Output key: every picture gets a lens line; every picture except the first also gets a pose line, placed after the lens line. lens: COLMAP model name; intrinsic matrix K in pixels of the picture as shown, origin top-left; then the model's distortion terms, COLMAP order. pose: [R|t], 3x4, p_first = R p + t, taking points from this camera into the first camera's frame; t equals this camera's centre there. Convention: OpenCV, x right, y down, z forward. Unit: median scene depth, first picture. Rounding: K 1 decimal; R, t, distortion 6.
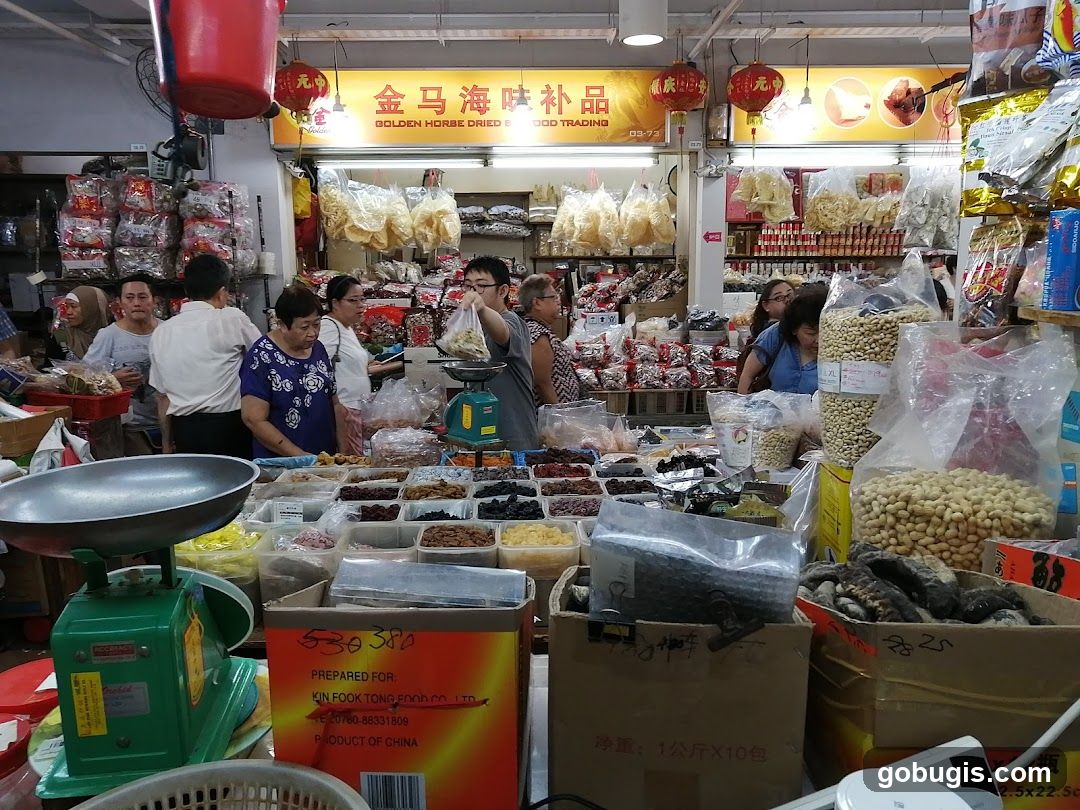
lens RADIAL K [[818.2, 0, 537.0], [0, 818.2, 410.3], [0, 0, 1]] dist [-0.023530, 0.038158]
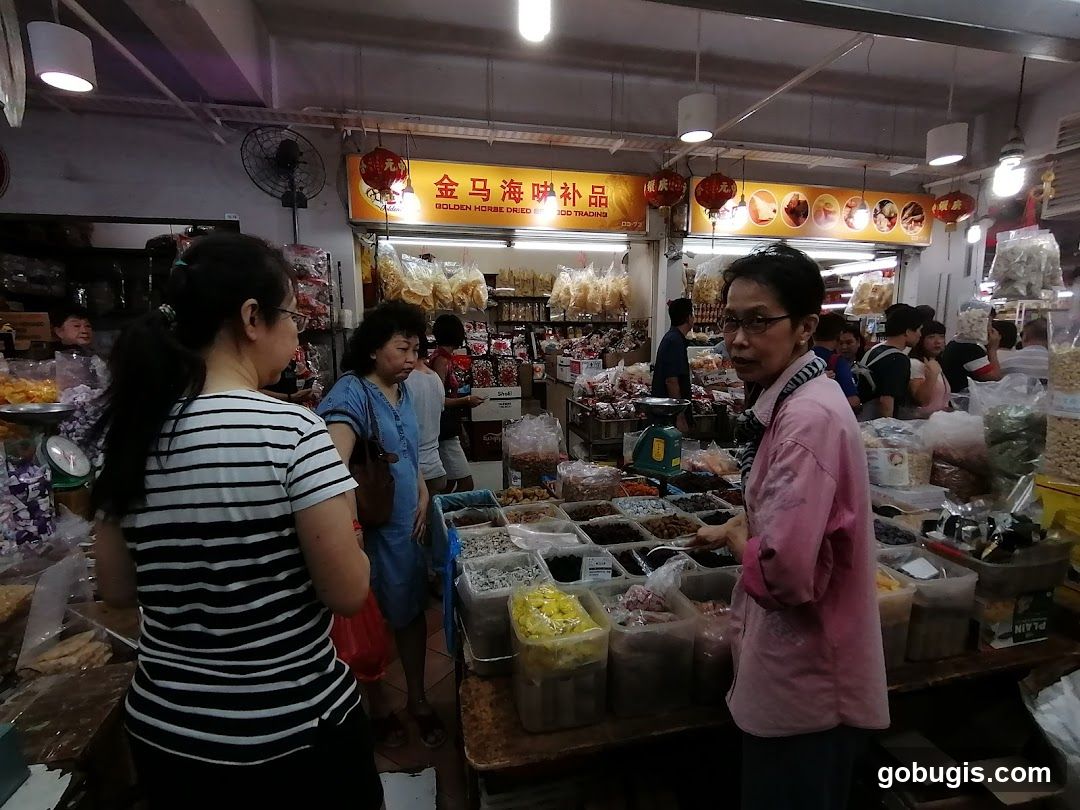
lens RADIAL K [[541.2, 0, 526.6], [0, 541.2, 424.1], [0, 0, 1]] dist [0.000103, -0.002112]
pose [[0.986255, -0.025467, 0.163257, -0.194255], [0.026991, 0.999610, -0.007125, -0.013286], [-0.163012, 0.011433, 0.986558, 0.170238]]
